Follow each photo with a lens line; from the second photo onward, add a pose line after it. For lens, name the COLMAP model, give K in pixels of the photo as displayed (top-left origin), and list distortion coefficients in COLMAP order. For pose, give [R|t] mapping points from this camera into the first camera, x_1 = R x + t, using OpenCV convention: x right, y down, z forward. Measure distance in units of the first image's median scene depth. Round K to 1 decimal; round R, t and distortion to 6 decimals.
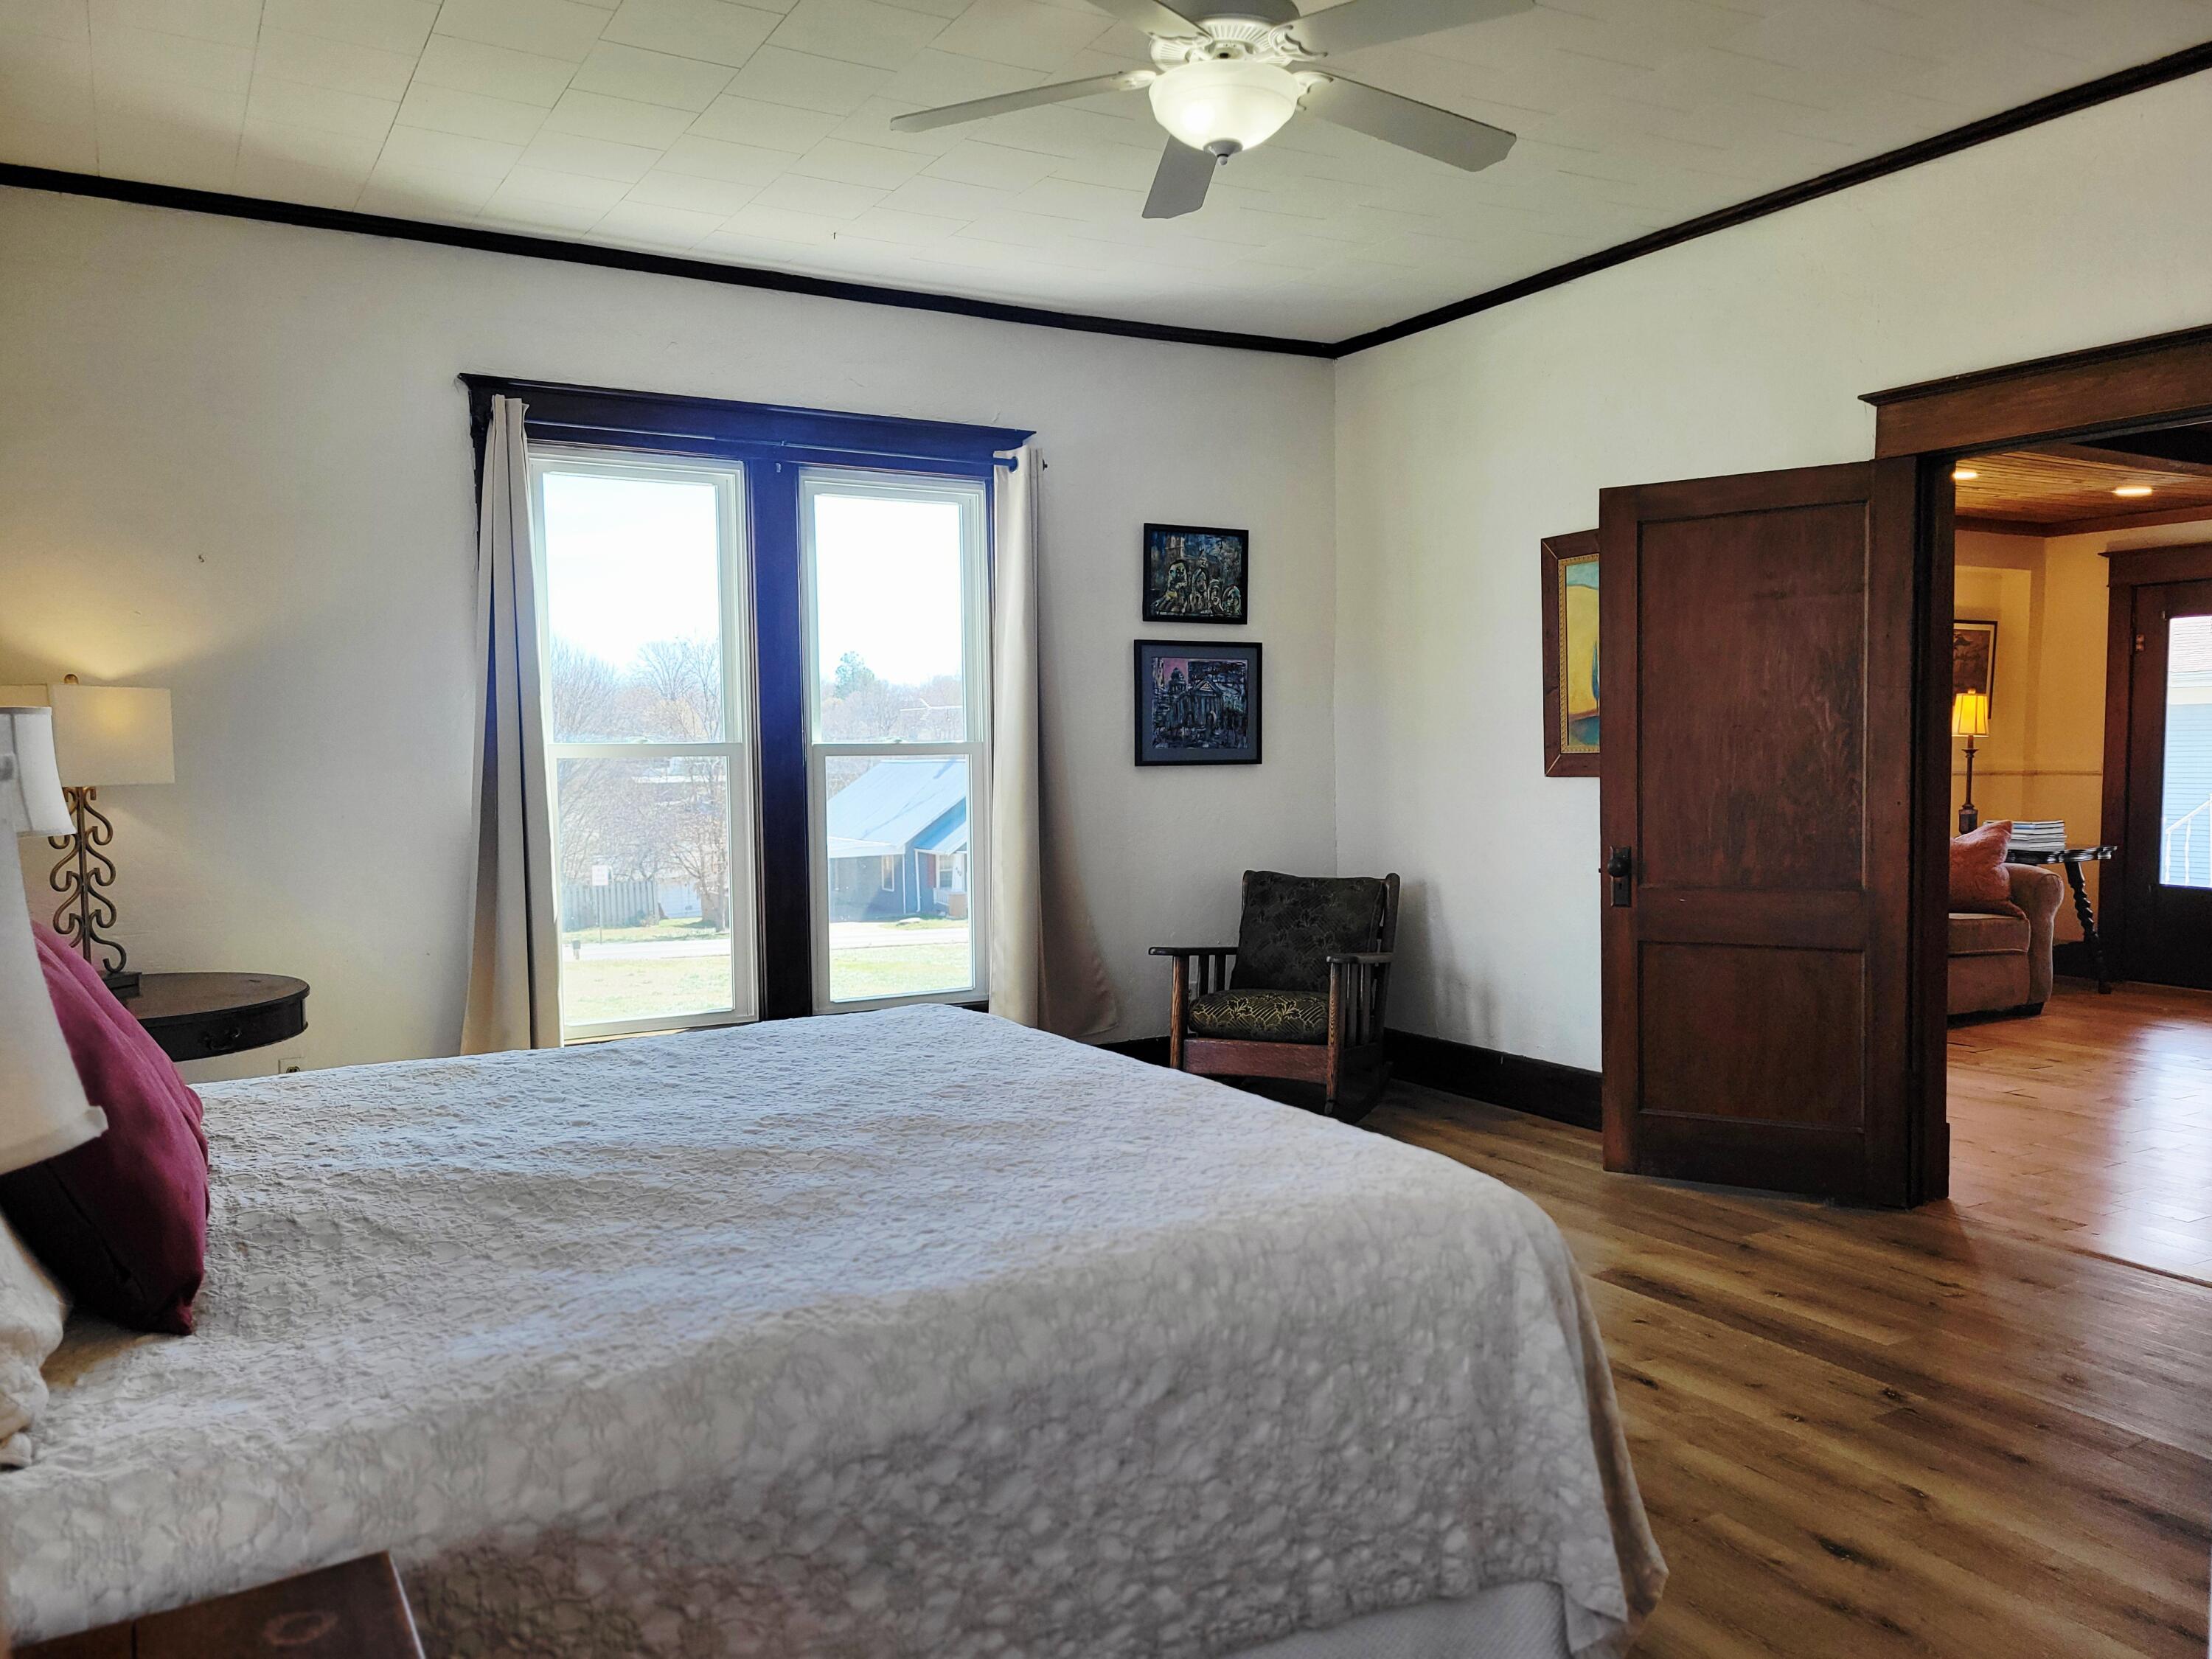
lens RADIAL K [[1633.0, 0, 1133.7], [0, 1633.0, 810.9], [0, 0, 1]] dist [0.050340, -0.037950]
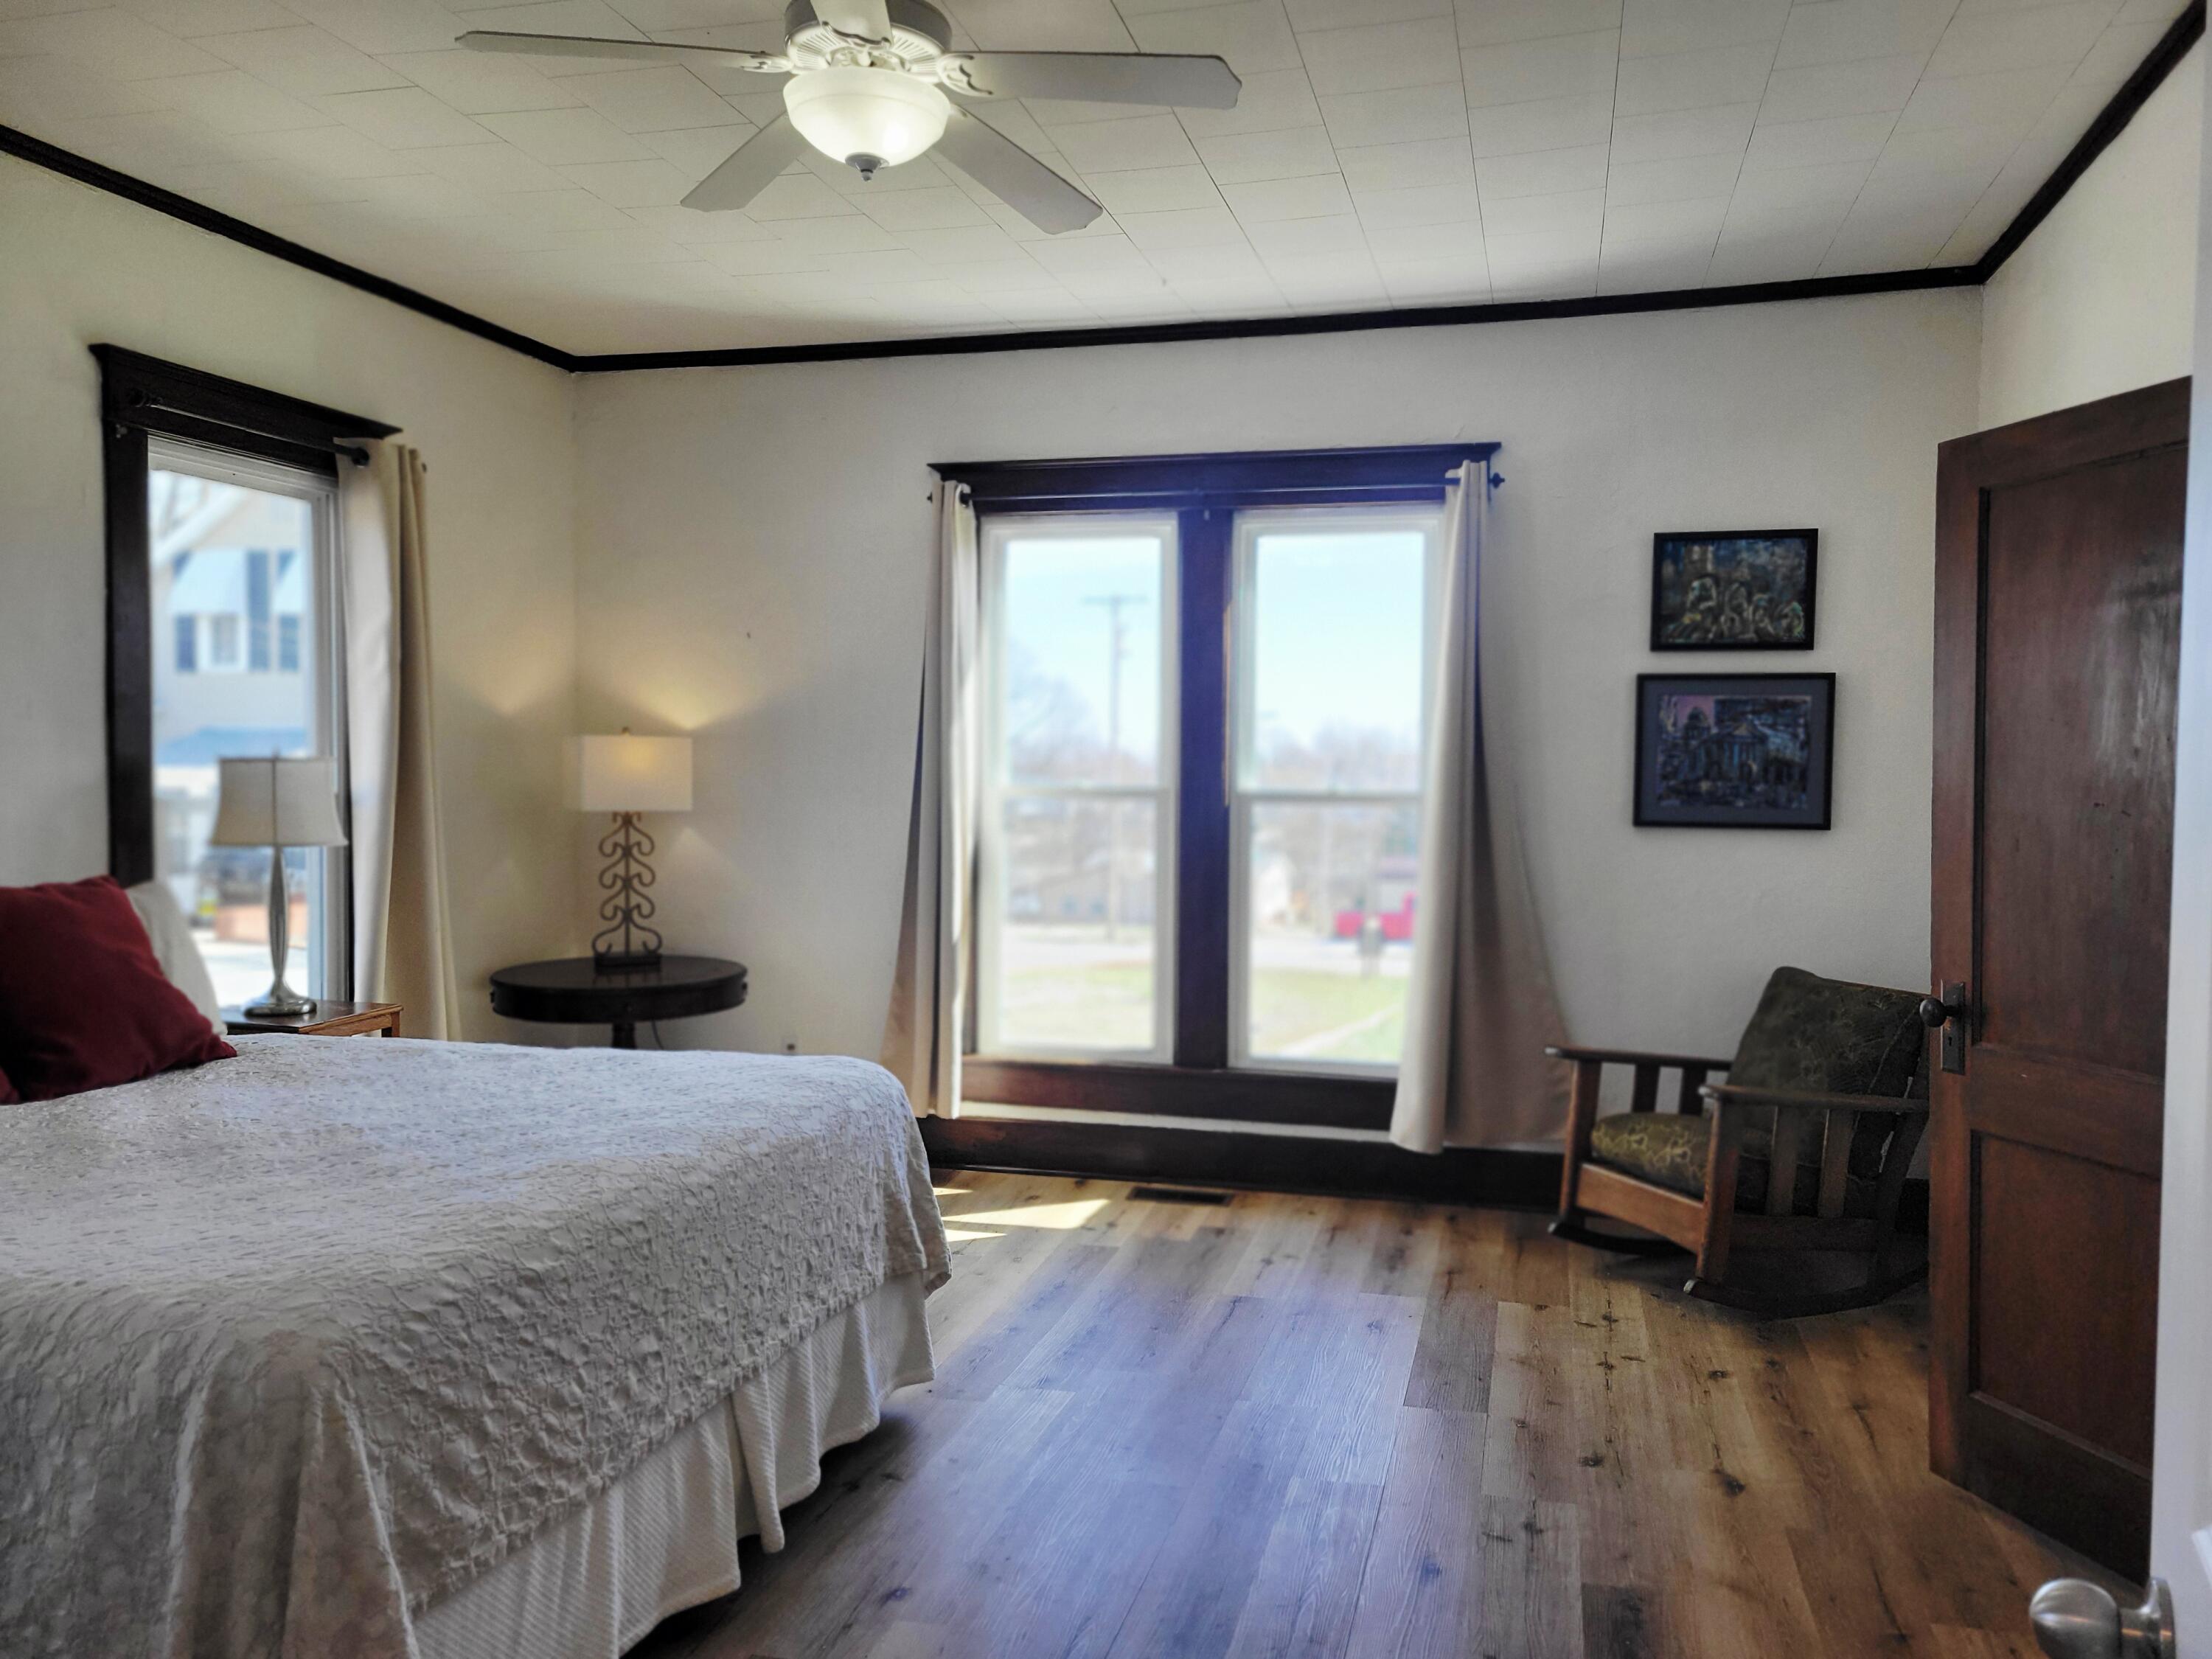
lens RADIAL K [[1633.0, 0, 1133.7], [0, 1633.0, 810.9], [0, 0, 1]] dist [0.050340, -0.037950]
pose [[0.718101, 0.035199, -0.695048, 0.398355], [-0.047061, 0.998890, 0.001964, -0.024979], [0.694345, 0.031300, 0.718961, 0.225527]]
